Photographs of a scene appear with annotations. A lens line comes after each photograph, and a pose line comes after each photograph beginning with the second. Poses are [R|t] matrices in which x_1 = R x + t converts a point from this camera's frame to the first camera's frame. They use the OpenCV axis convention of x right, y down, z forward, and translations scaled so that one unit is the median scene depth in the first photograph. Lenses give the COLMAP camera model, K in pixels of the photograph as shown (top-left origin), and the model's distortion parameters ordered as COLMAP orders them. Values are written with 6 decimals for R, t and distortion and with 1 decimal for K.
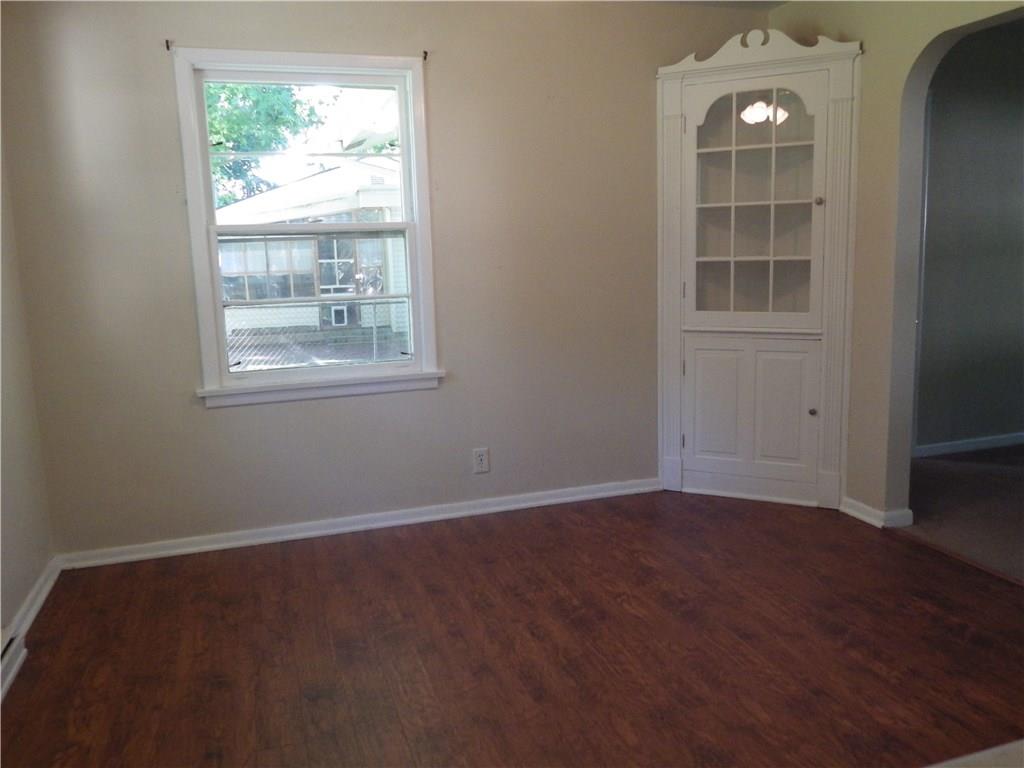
lens RADIAL K [[811.7, 0, 512.0], [0, 811.7, 384.0], [0, 0, 1]] dist [-0.008640, -0.002505]
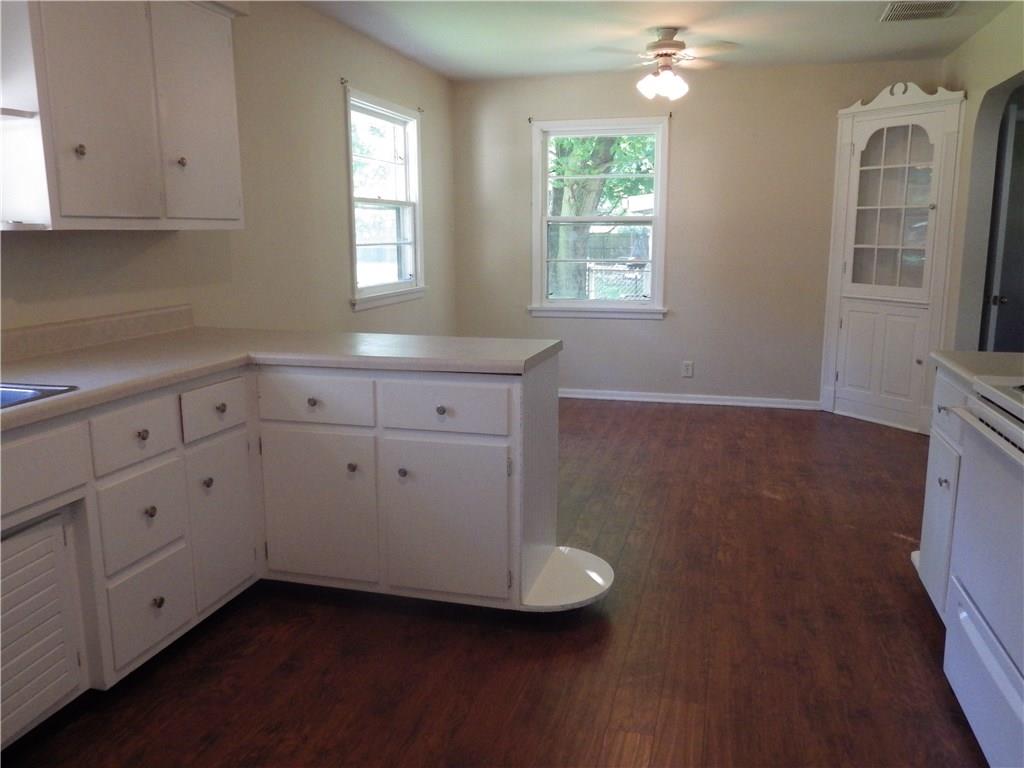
lens RADIAL K [[811.7, 0, 512.0], [0, 811.7, 384.0], [0, 0, 1]] dist [-0.008640, -0.002505]
pose [[0.831640, 0.130087, -0.539863, 0.549774], [-0.113083, 0.991476, 0.064708, 0.061969], [0.543679, 0.007236, 0.839262, -0.518539]]
